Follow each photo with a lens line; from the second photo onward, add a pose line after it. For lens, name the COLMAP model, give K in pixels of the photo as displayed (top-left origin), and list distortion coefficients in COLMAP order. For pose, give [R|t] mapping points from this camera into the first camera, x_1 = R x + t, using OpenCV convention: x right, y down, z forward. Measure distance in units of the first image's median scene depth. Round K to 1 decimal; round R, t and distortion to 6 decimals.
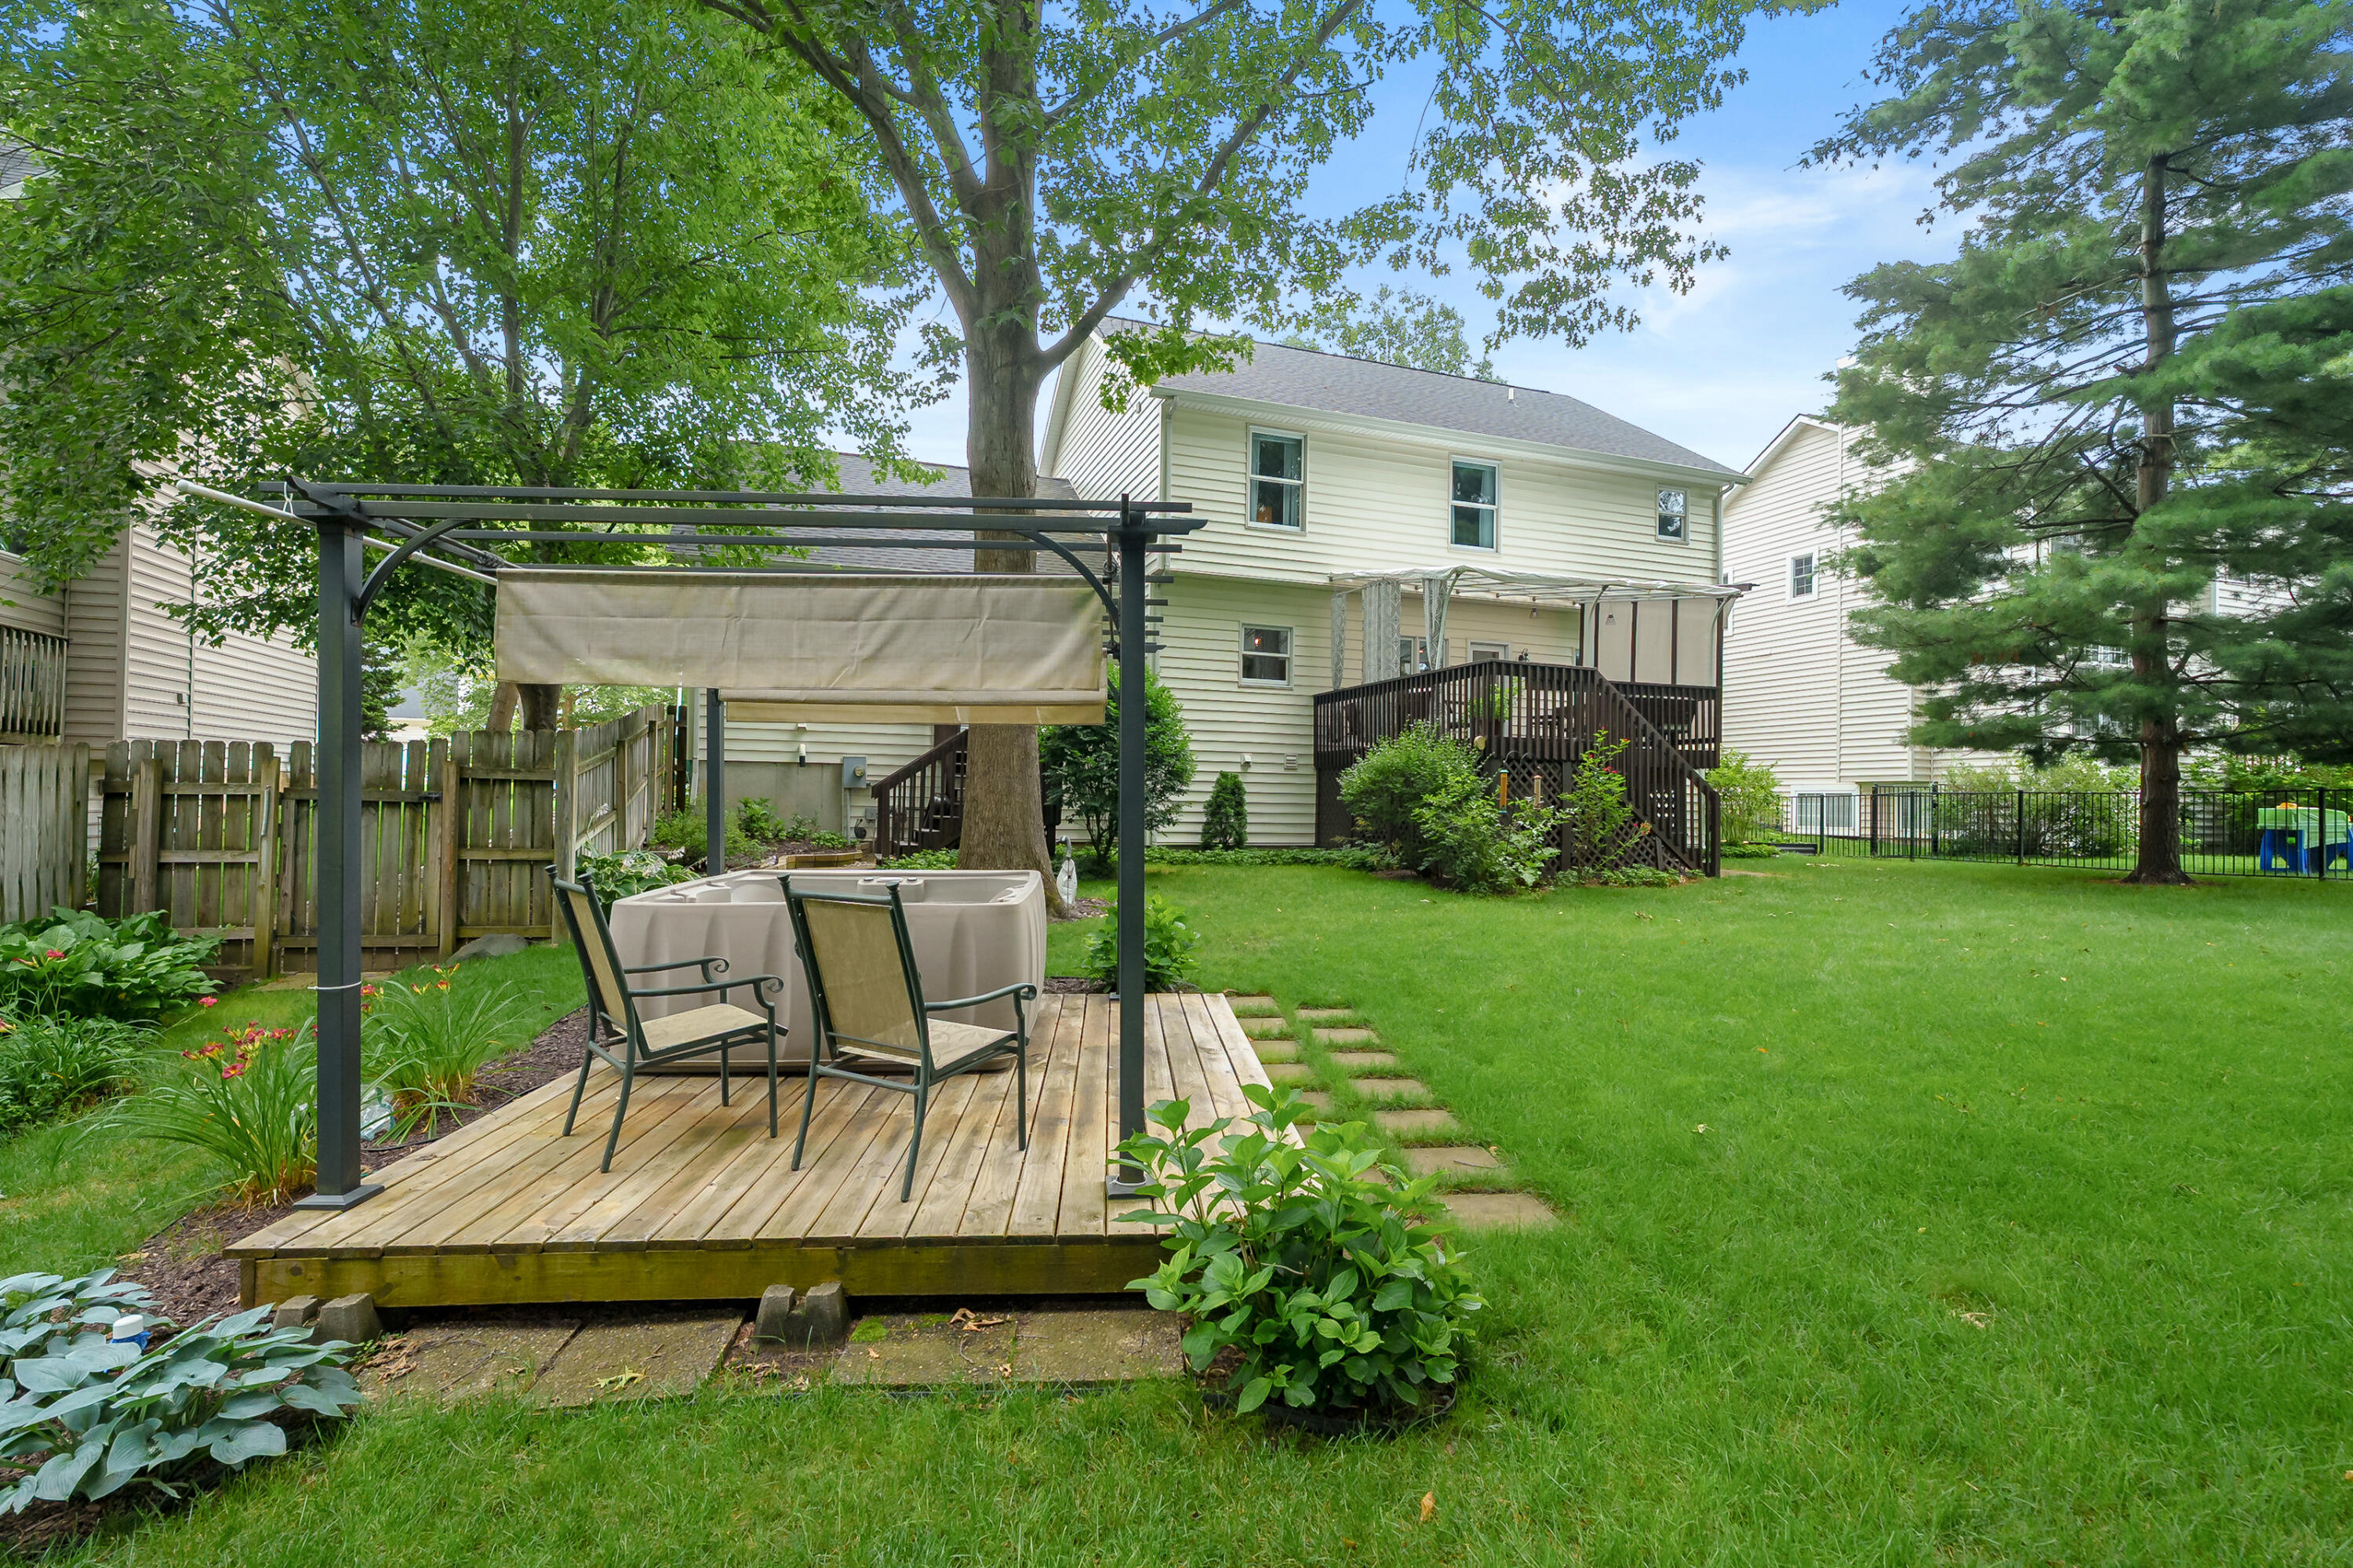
lens RADIAL K [[1065.8, 0, 1189.6], [0, 1065.8, 785.8], [0, 0, 1]] dist [-0.000926, 0.000433]
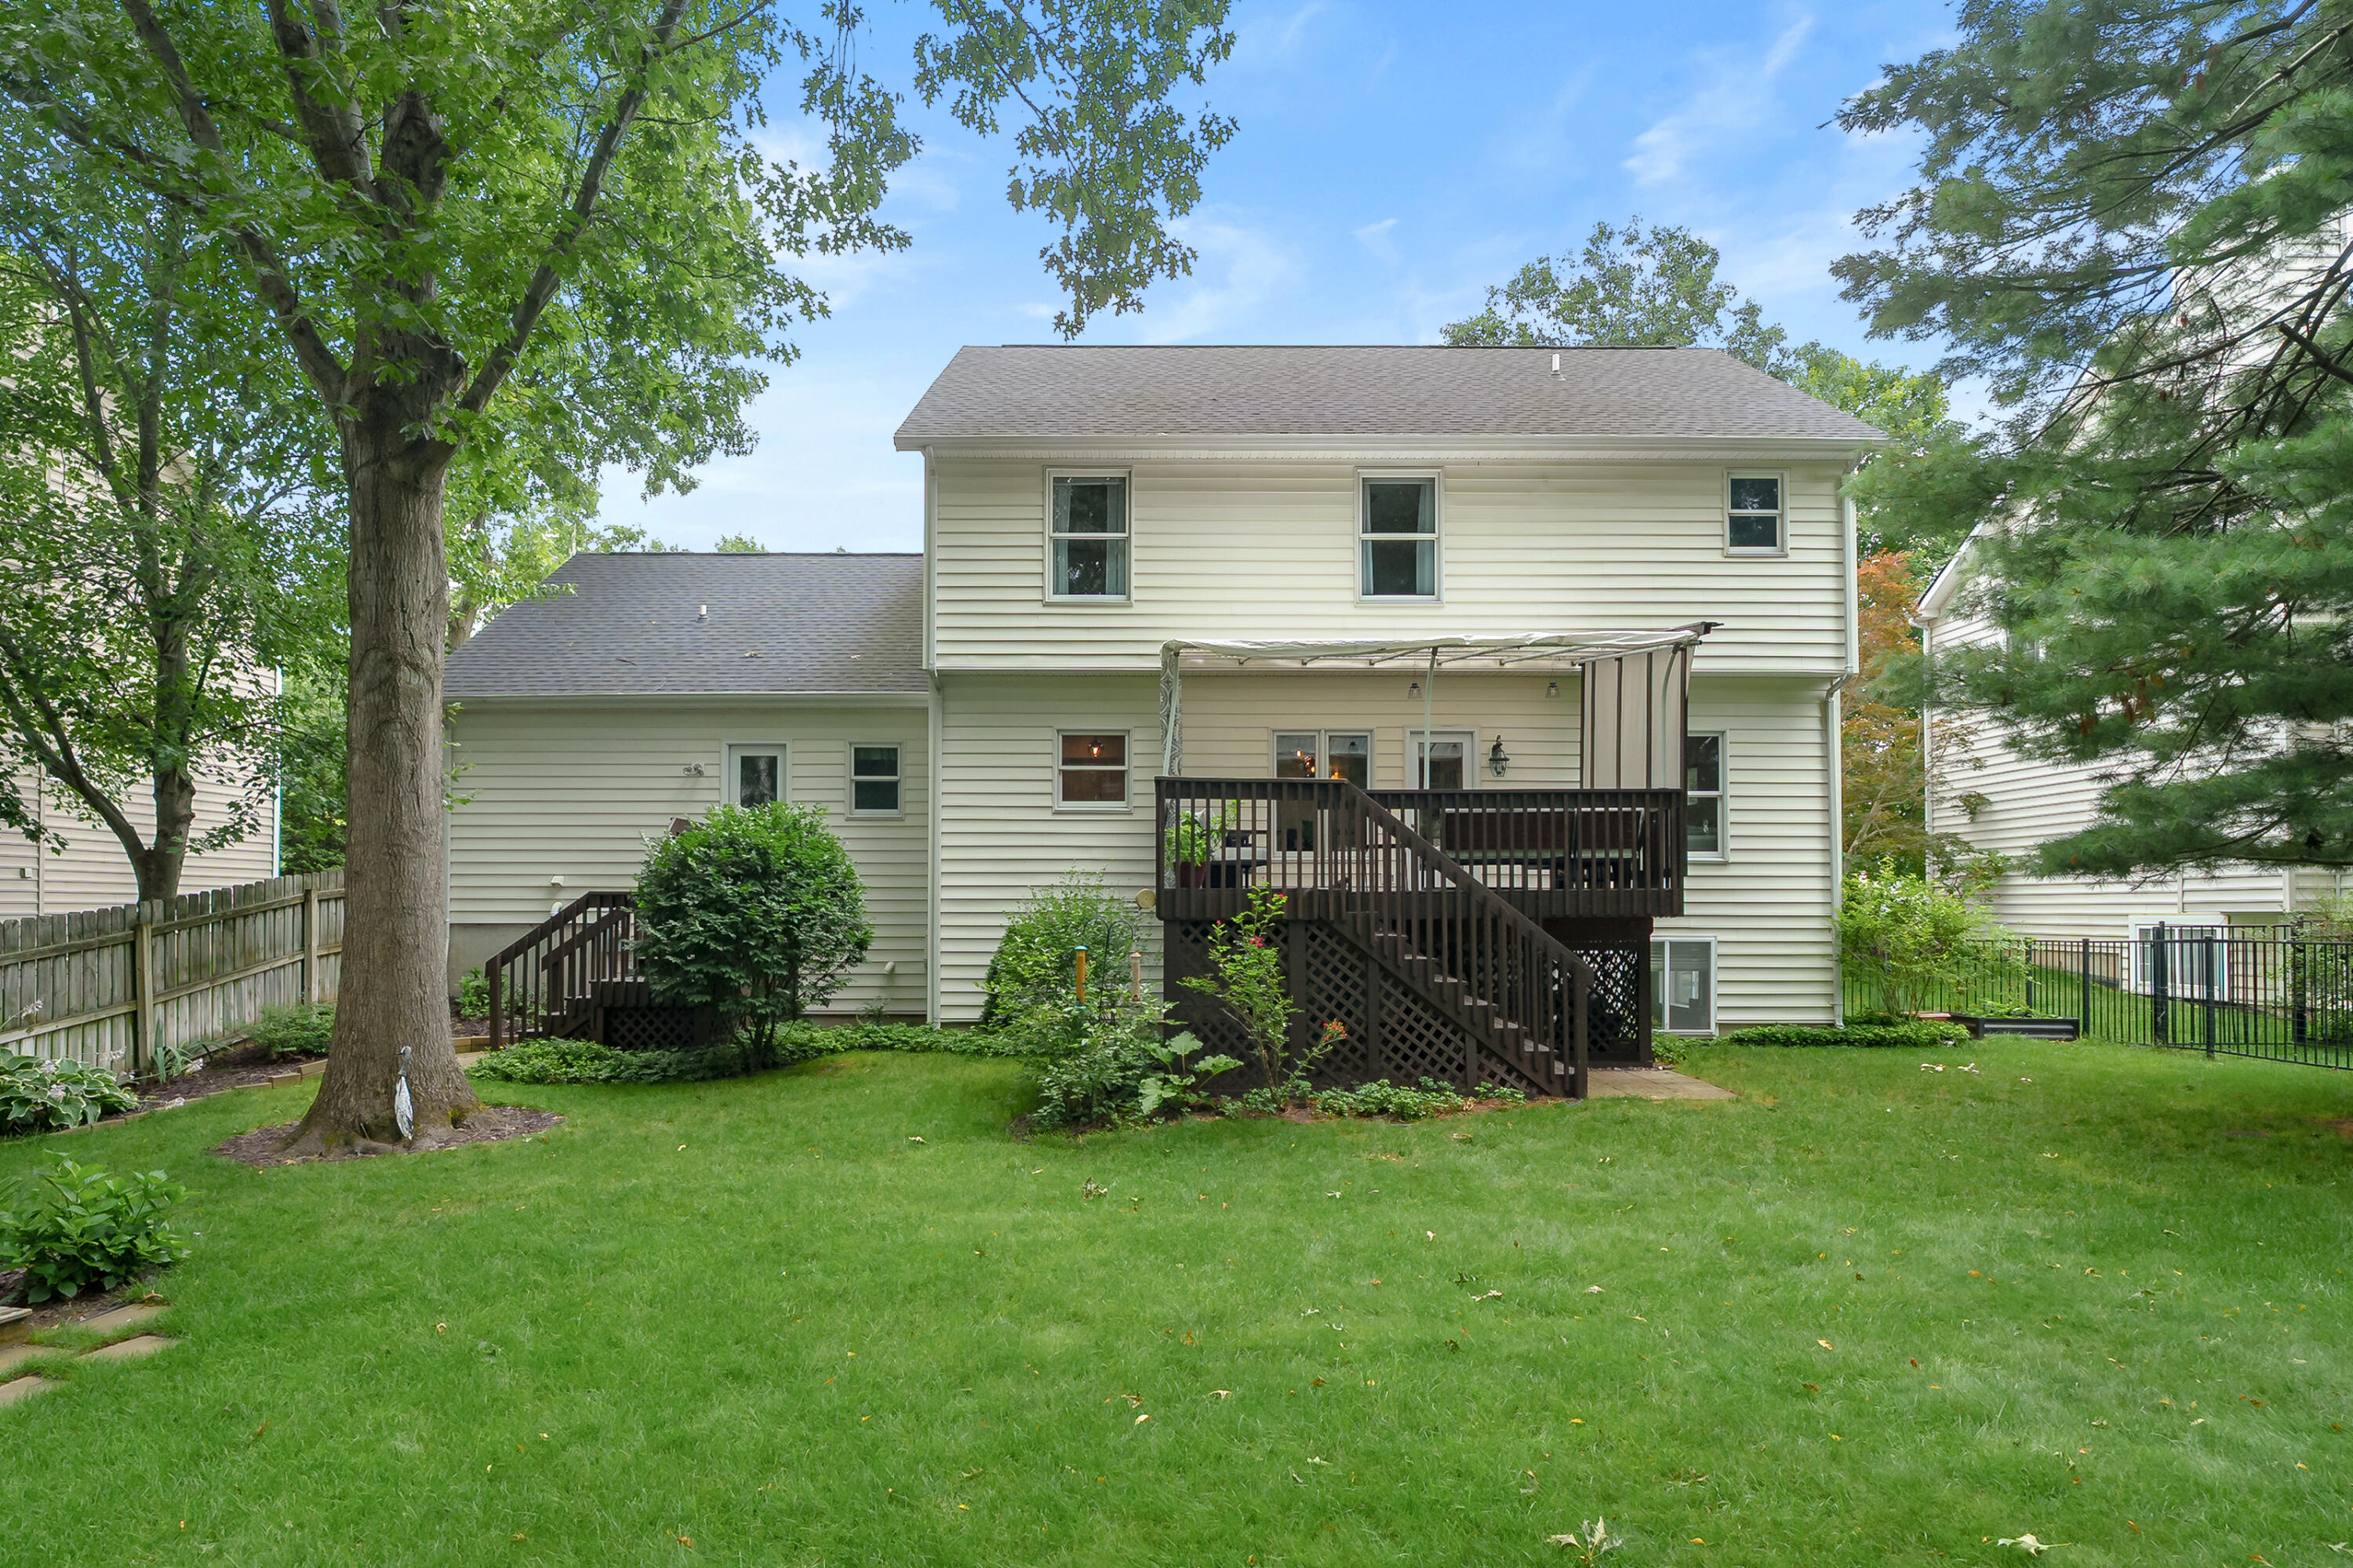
lens RADIAL K [[1276.3, 0, 1154.1], [0, 1276.3, 893.0], [0, 0, 1]] dist [0.001410, 0.000496]
pose [[0.941343, -0.018734, -0.336929, 0.413640], [0.018141, 0.999823, -0.004907, -0.029385], [0.336962, -0.001493, 0.941517, 0.164166]]
